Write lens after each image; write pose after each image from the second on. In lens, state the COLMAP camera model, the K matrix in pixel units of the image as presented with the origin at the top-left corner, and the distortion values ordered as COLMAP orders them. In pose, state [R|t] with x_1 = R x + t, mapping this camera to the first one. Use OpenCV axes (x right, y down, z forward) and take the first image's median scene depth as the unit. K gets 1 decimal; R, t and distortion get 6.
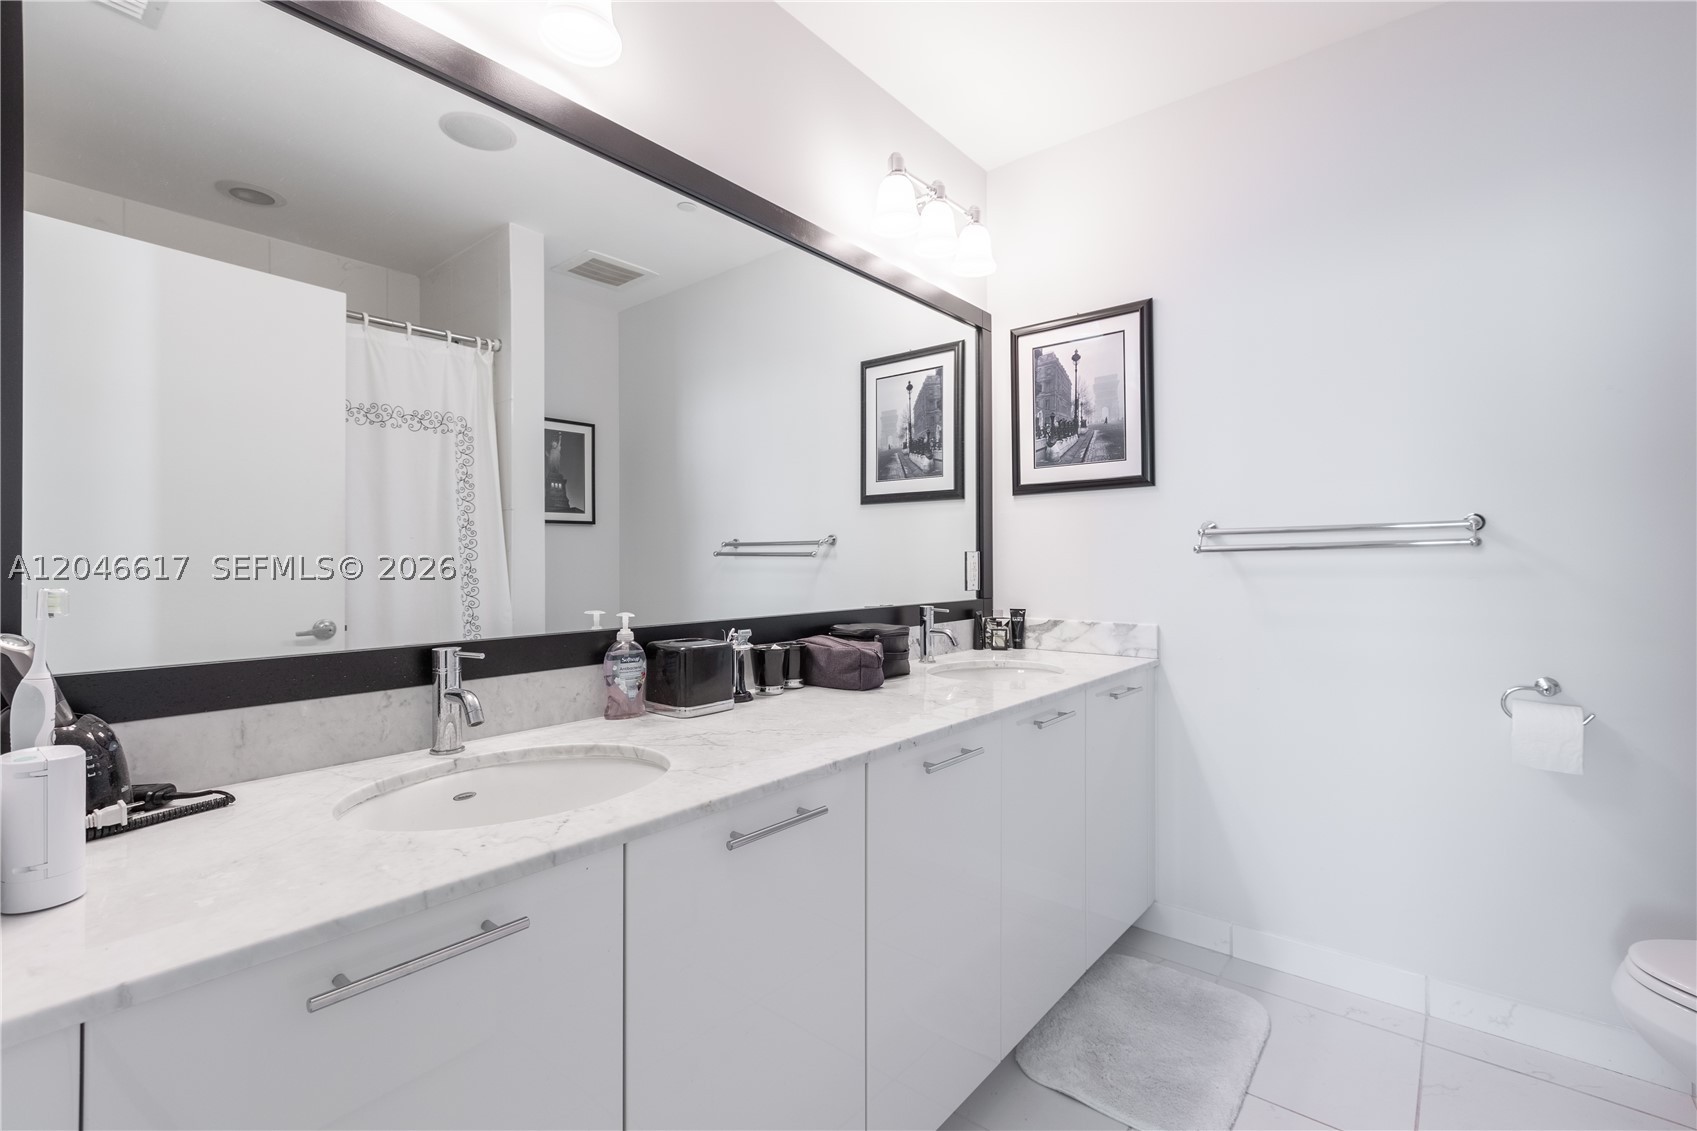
lens RADIAL K [[776.2, 0, 842.3], [0, 776.2, 562.3], [0, 0, 1]] dist [0.014280, -0.000951]
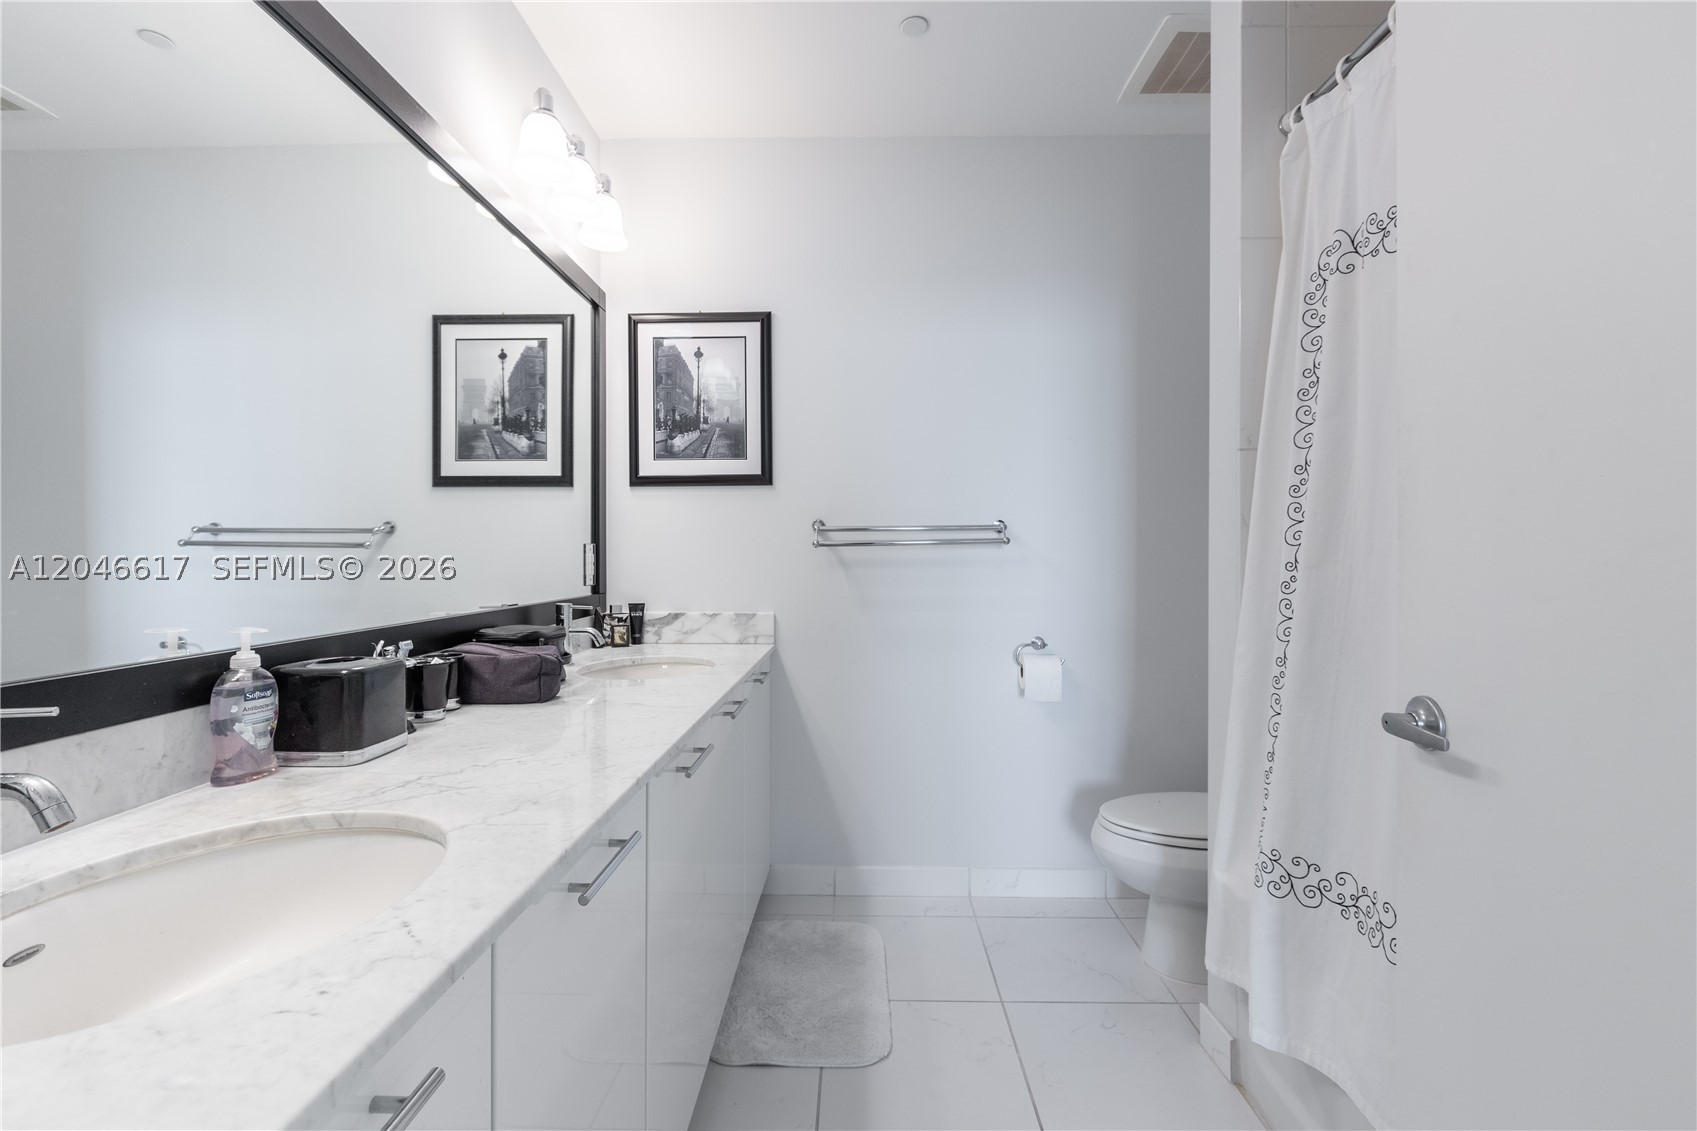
lens RADIAL K [[776.2, 0, 847.5], [0, 776.2, 564.0], [0, 0, 1]] dist [0.014280, -0.000951]
pose [[0.783162, -0.005392, 0.621794, -0.193637], [-0.000895, 0.999952, 0.009798, 0.001086], [-0.621817, -0.008229, 0.783120, 0.084144]]
